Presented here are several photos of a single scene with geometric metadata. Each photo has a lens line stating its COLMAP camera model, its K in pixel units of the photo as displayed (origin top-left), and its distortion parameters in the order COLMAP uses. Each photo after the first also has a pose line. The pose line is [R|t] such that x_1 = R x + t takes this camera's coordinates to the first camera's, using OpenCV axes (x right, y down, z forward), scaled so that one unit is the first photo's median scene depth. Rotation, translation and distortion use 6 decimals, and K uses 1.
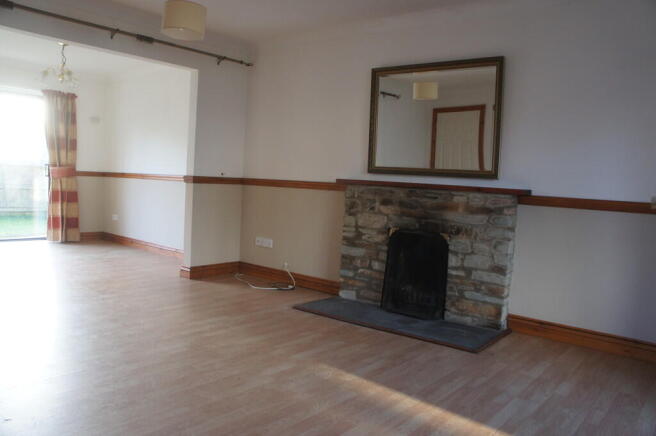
lens RADIAL K [[533.7, 0, 328.0], [0, 533.7, 218.0], [0, 0, 1]] dist [-0.101231, 0.000446]
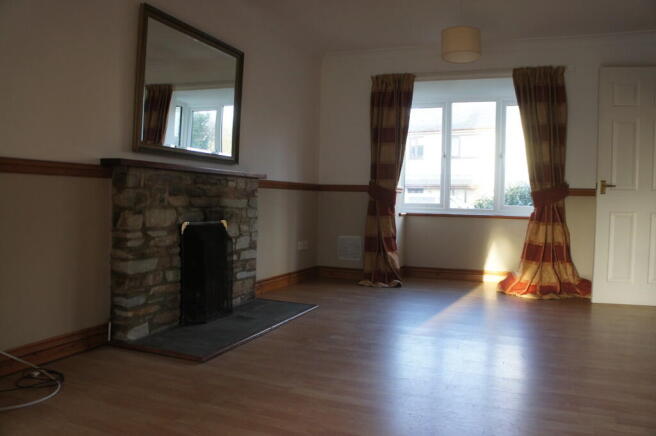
lens RADIAL K [[533.7, 0, 328.0], [0, 533.7, 218.0], [0, 0, 1]] dist [-0.101231, 0.000446]
pose [[-0.298828, -0.088554, 0.950190, -0.668390], [0.035652, 0.993954, 0.103845, -0.061185], [-0.953641, 0.064908, -0.293864, 0.982239]]
